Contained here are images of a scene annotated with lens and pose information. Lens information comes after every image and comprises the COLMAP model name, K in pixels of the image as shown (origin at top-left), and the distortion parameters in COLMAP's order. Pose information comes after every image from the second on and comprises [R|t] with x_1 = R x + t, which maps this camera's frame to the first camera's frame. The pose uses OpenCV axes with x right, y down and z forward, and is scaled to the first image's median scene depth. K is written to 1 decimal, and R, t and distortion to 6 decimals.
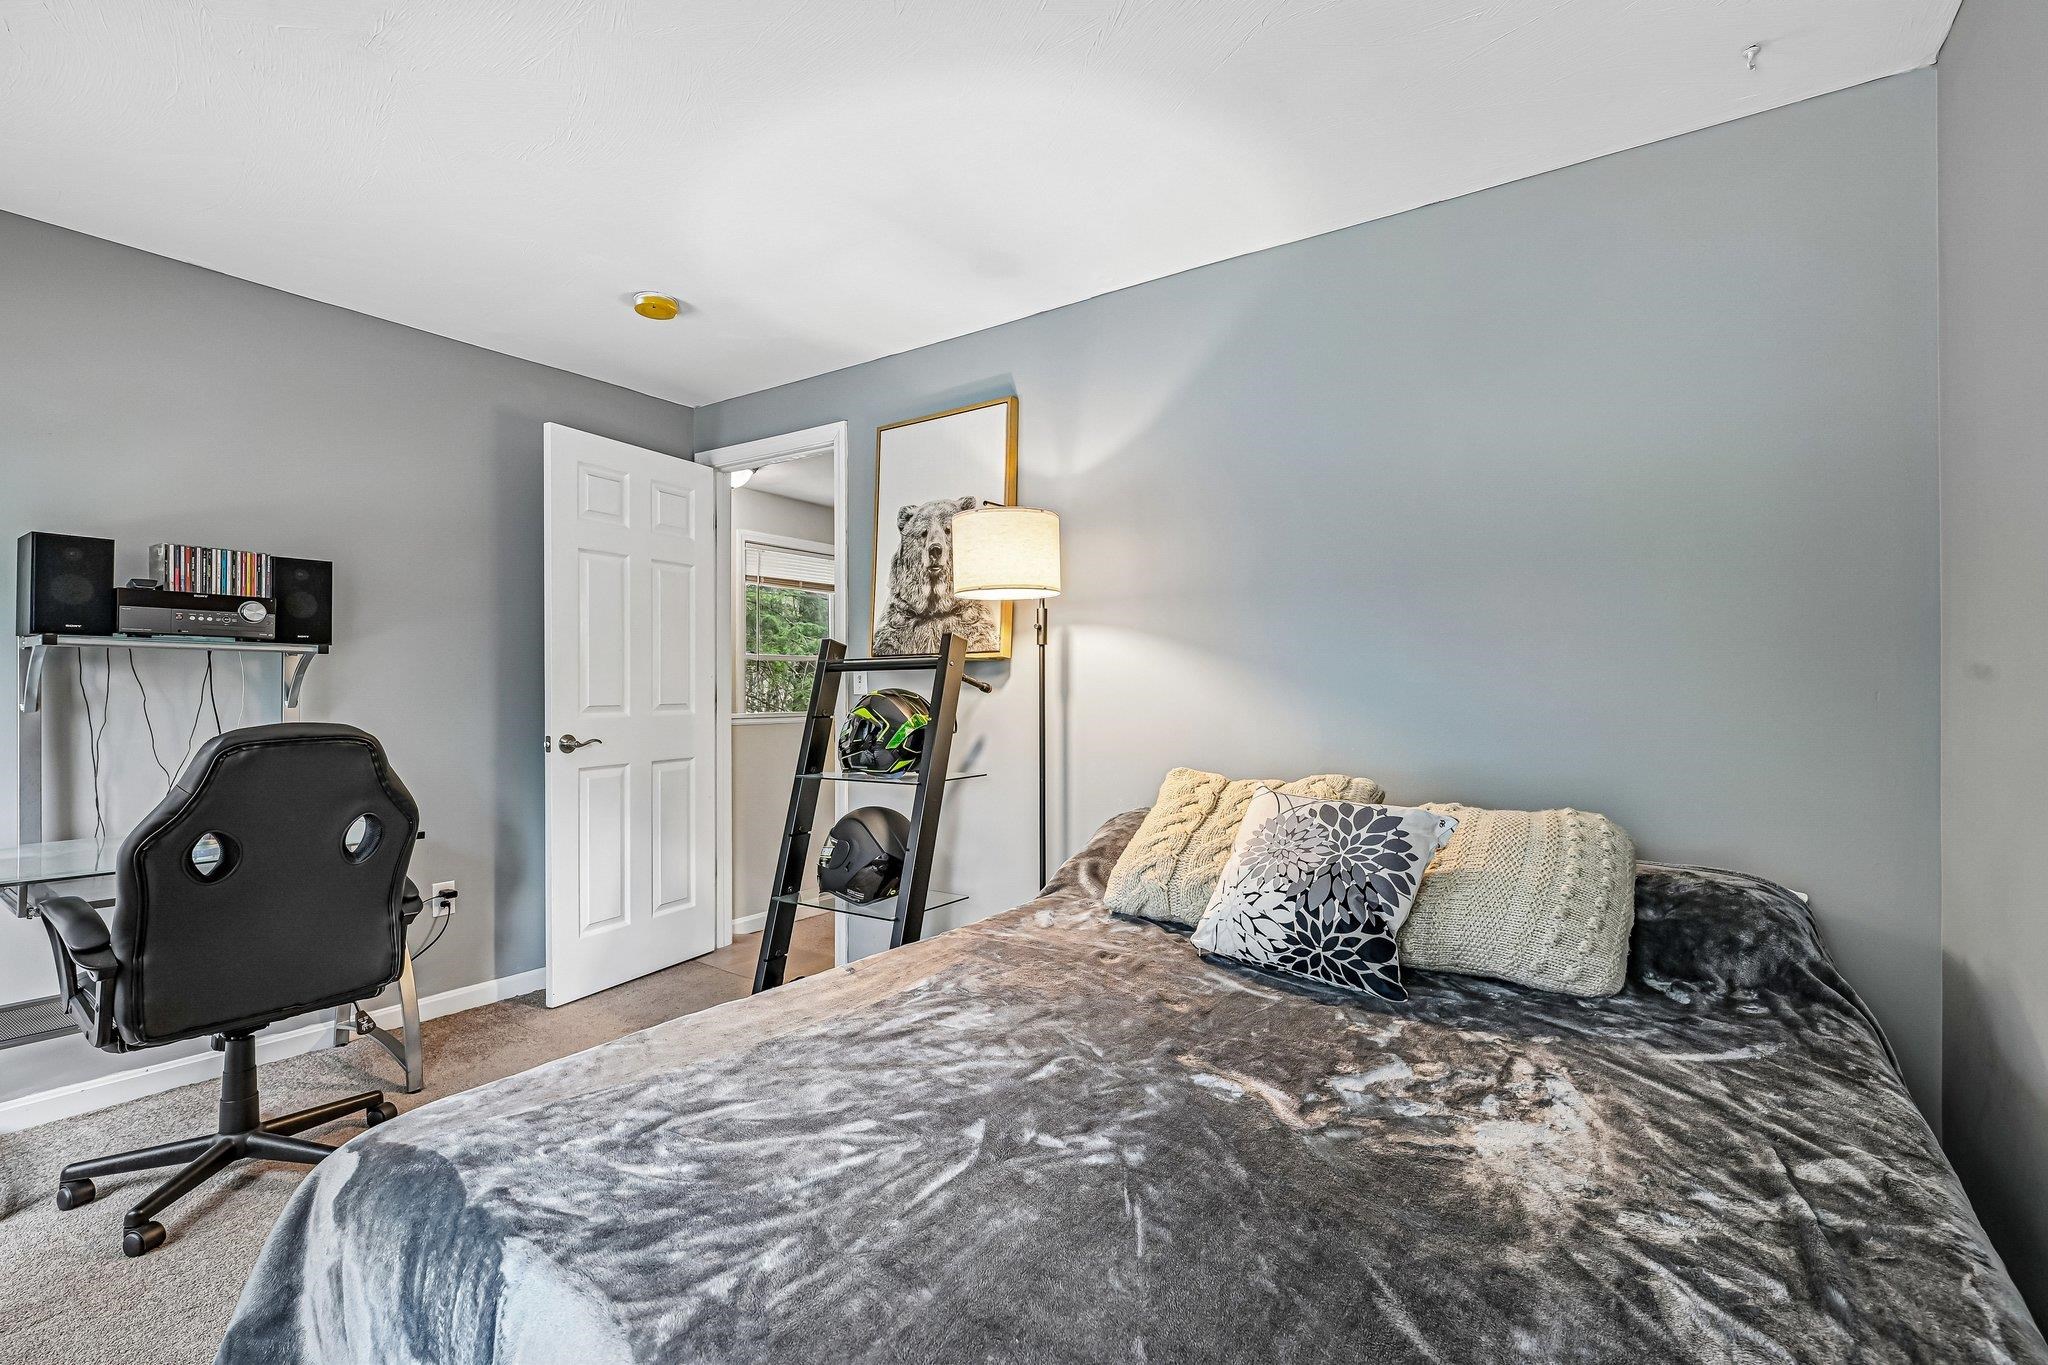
lens RADIAL K [[912.5, 0, 1016.4], [0, 912.5, 683.1], [0, 0, 1]] dist [-0.002200, 0.000303]
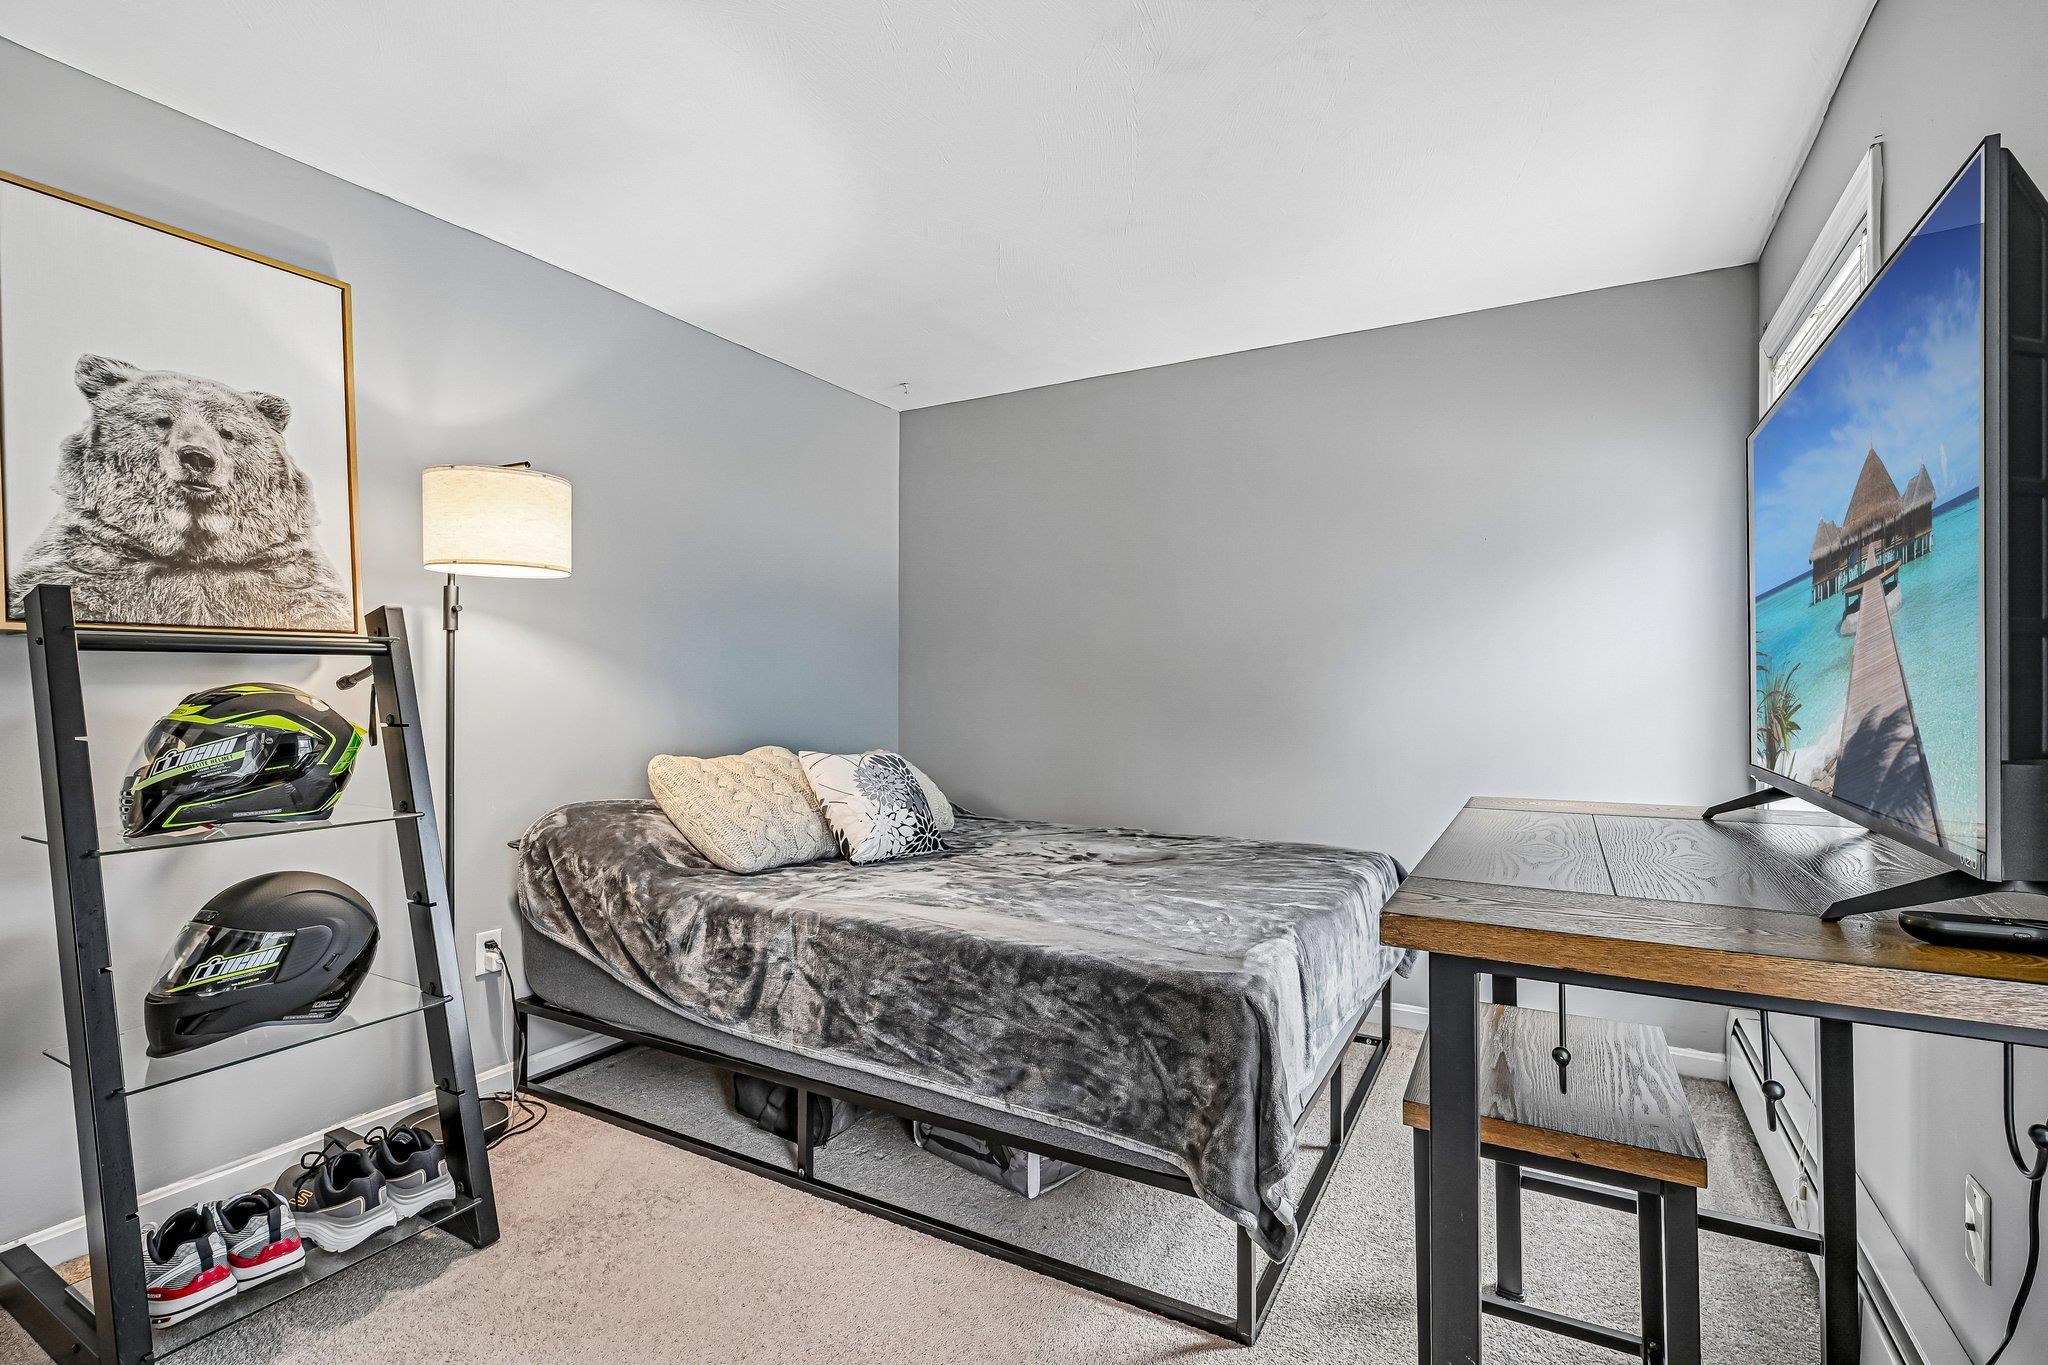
lens RADIAL K [[912.5, 0, 1016.4], [0, 912.5, 683.1], [0, 0, 1]] dist [-0.002200, 0.000303]
pose [[-0.065521, 0.005417, 0.997837, -0.732526], [-0.004625, 0.999973, -0.005733, 0.006907], [-0.997841, -0.004990, -0.065494, 0.488283]]
